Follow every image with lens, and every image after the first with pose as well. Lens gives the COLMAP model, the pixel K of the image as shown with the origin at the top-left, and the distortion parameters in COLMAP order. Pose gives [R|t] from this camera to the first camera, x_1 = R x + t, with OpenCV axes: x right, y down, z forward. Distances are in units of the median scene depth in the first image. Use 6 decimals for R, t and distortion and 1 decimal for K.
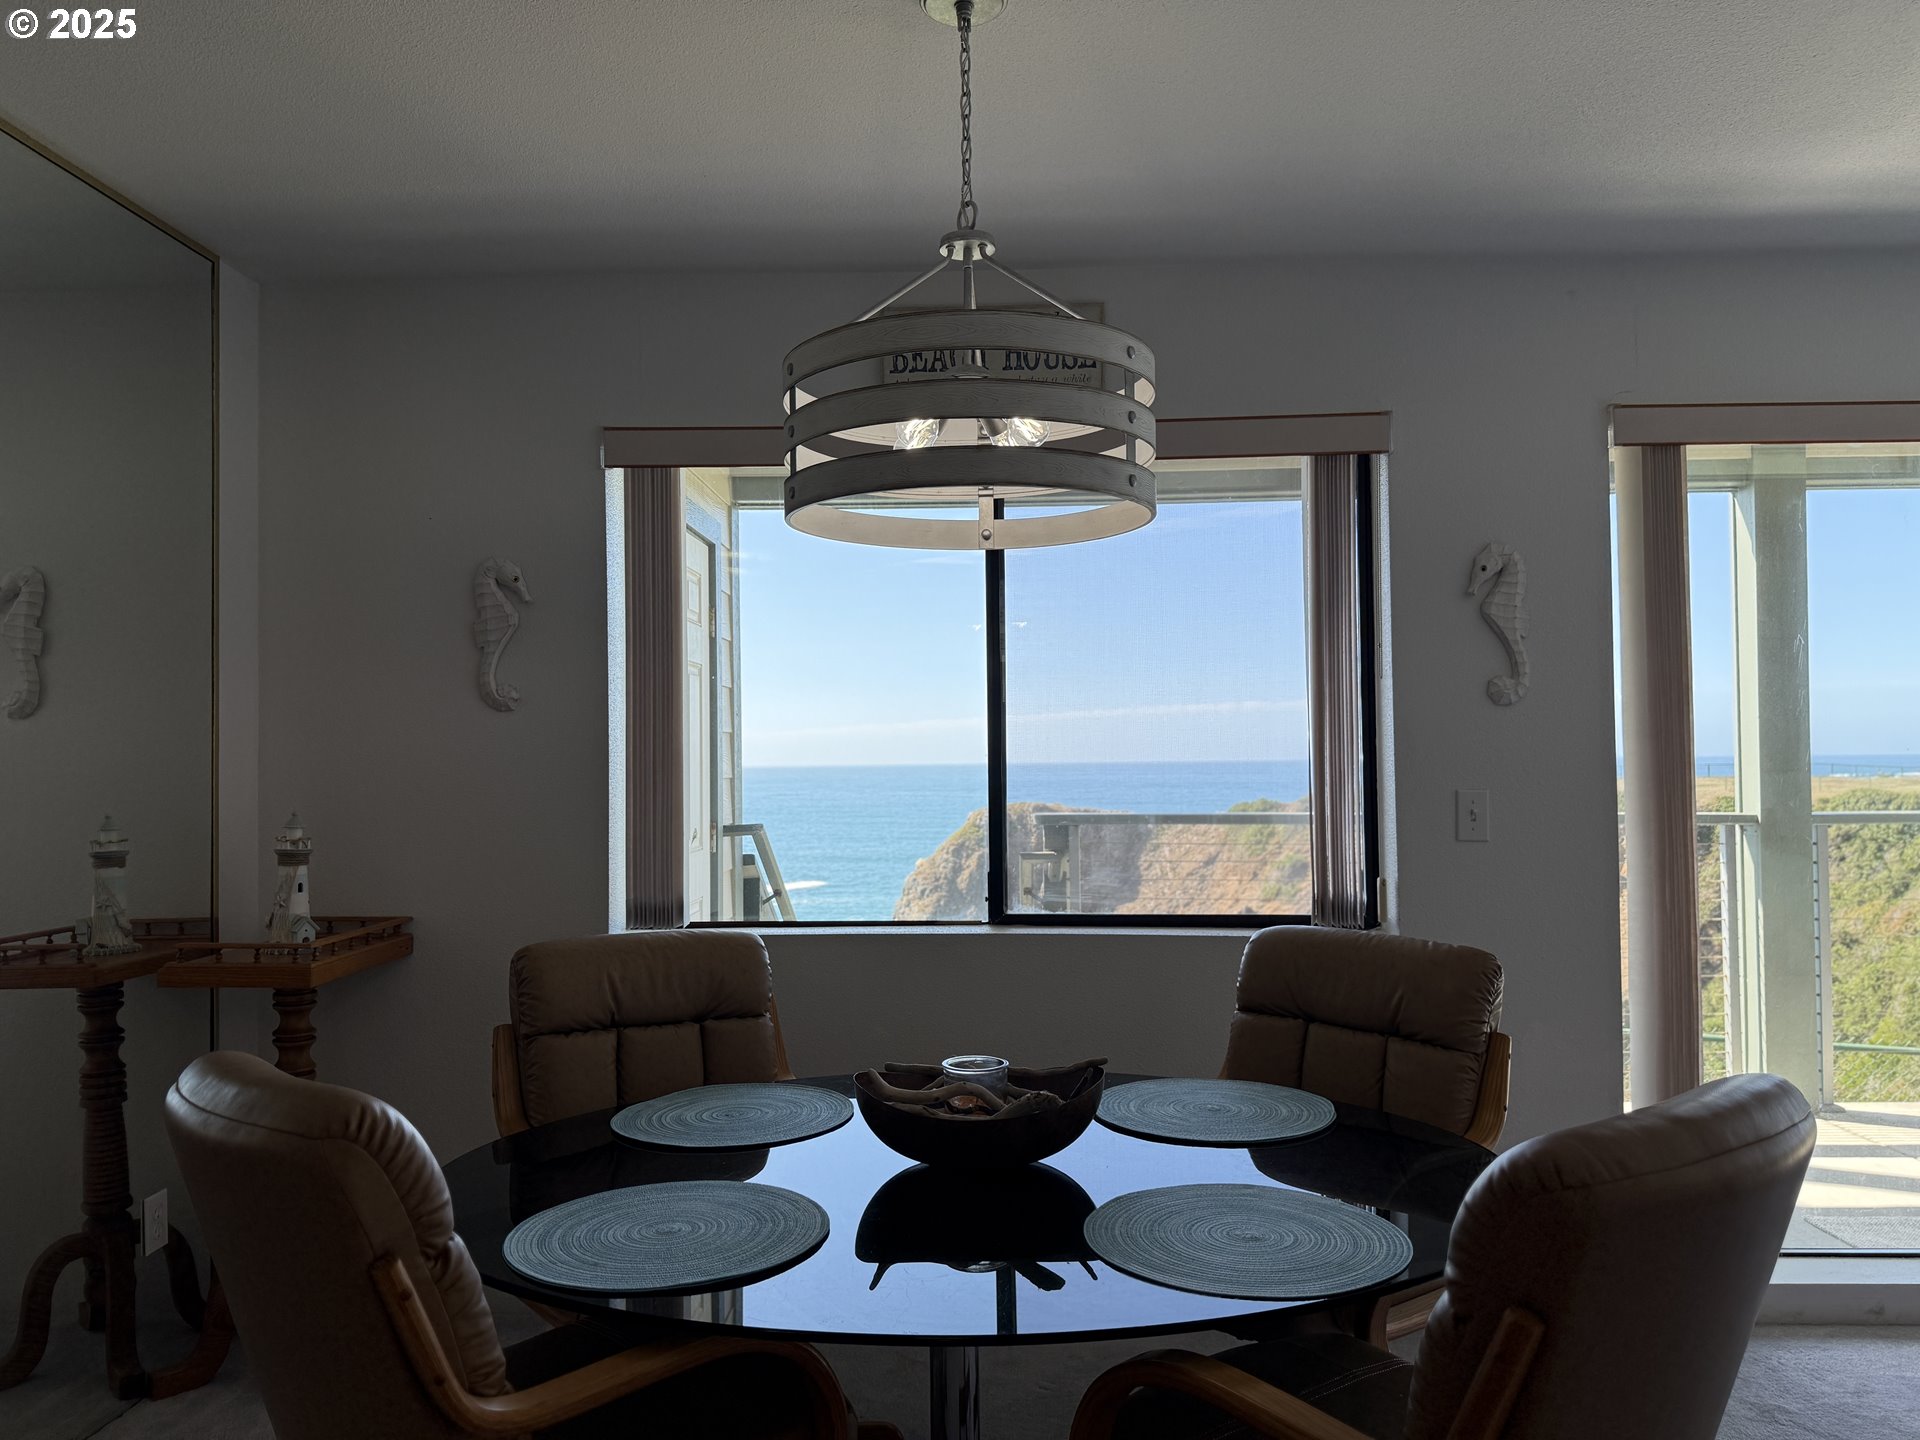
lens RADIAL K [[1361.5, 0, 955.7], [0, 1361.5, 714.3], [0, 0, 1]] dist [0.044369, -0.028414]
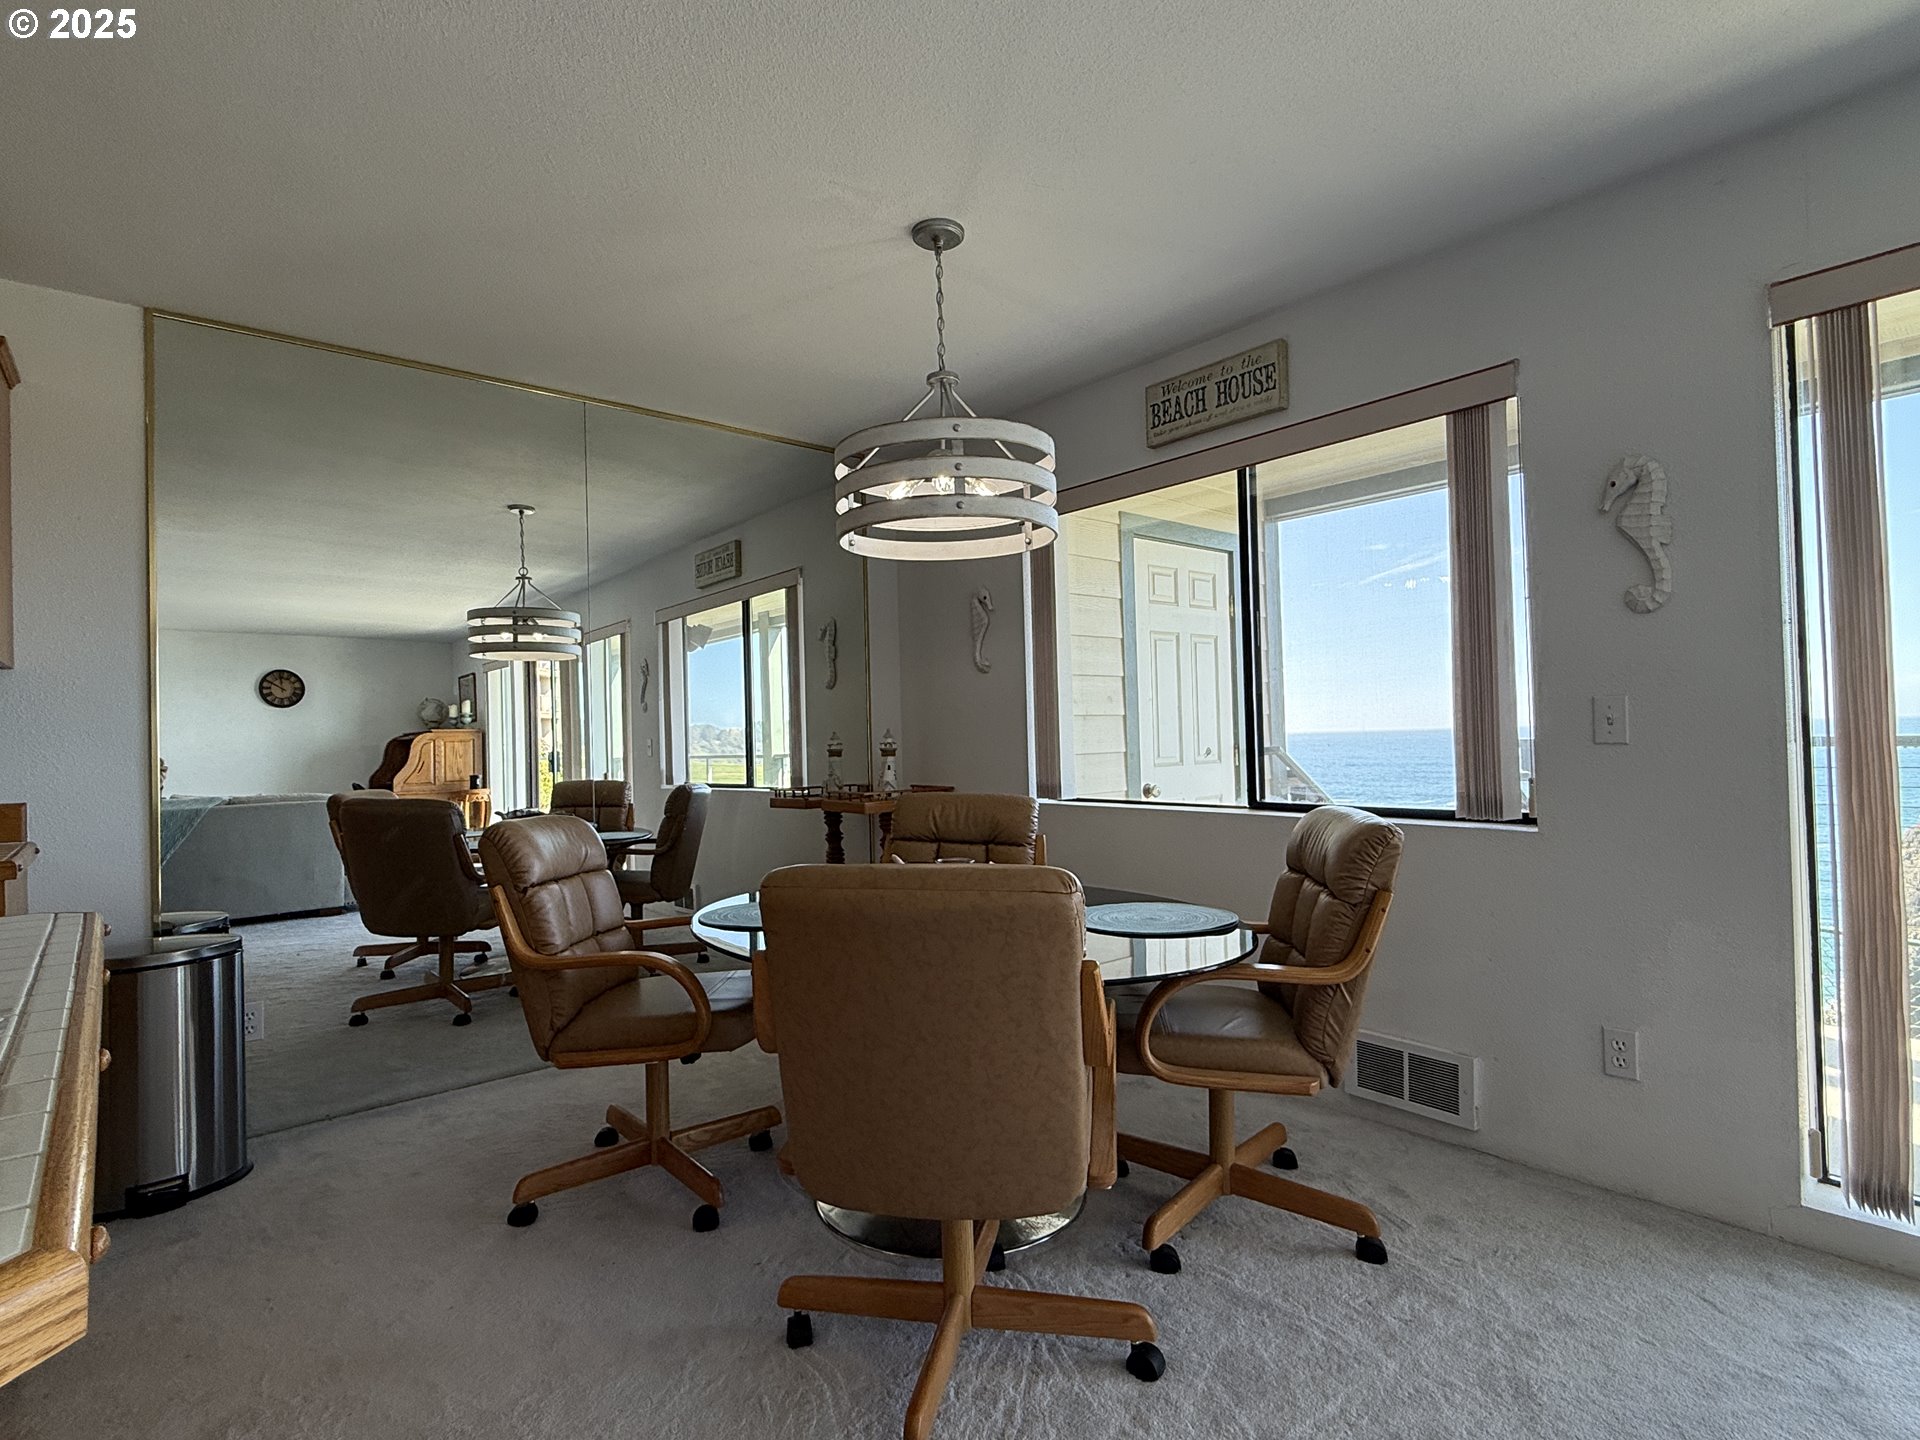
lens RADIAL K [[964.7, 0, 959.7], [0, 964.7, 726.8], [0, 0, 1]] dist [0.001602, 0.000600]
pose [[0.683662, -0.014963, -0.729645, 0.578686], [0.037866, 0.999170, 0.014989, 0.048492], [0.728815, -0.037876, 0.683662, 0.126250]]
